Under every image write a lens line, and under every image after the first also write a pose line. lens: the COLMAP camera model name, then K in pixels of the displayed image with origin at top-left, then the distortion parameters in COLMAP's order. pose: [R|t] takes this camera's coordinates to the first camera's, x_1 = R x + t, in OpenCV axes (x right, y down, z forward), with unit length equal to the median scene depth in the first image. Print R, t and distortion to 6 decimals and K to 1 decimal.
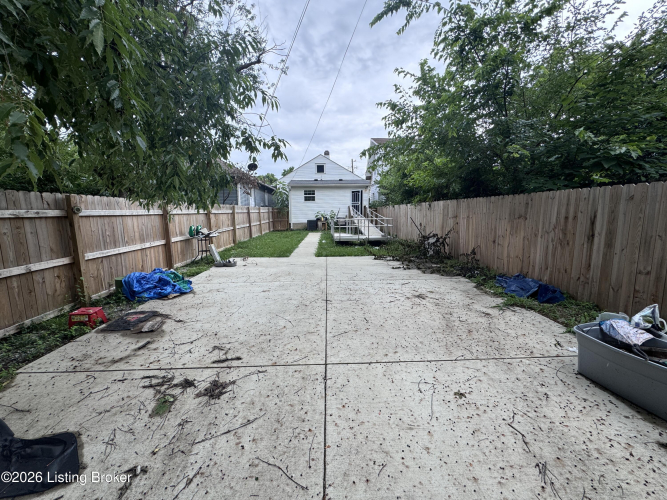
lens RADIAL K [[268.7, 0, 335.6], [0, 268.7, 248.2], [0, 0, 1]] dist [0.010876, -0.000010]
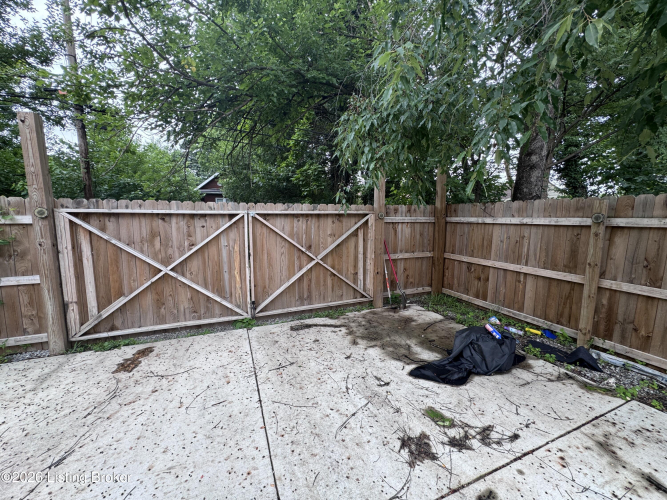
lens RADIAL K [[268.7, 0, 332.4], [0, 268.7, 252.2], [0, 0, 1]] dist [0.010876, -0.000010]
pose [[-0.942433, 0.055208, -0.329806, 0.024487], [-0.034779, 0.964745, 0.260877, -0.250647], [0.332581, 0.257330, -0.907288, 1.618075]]
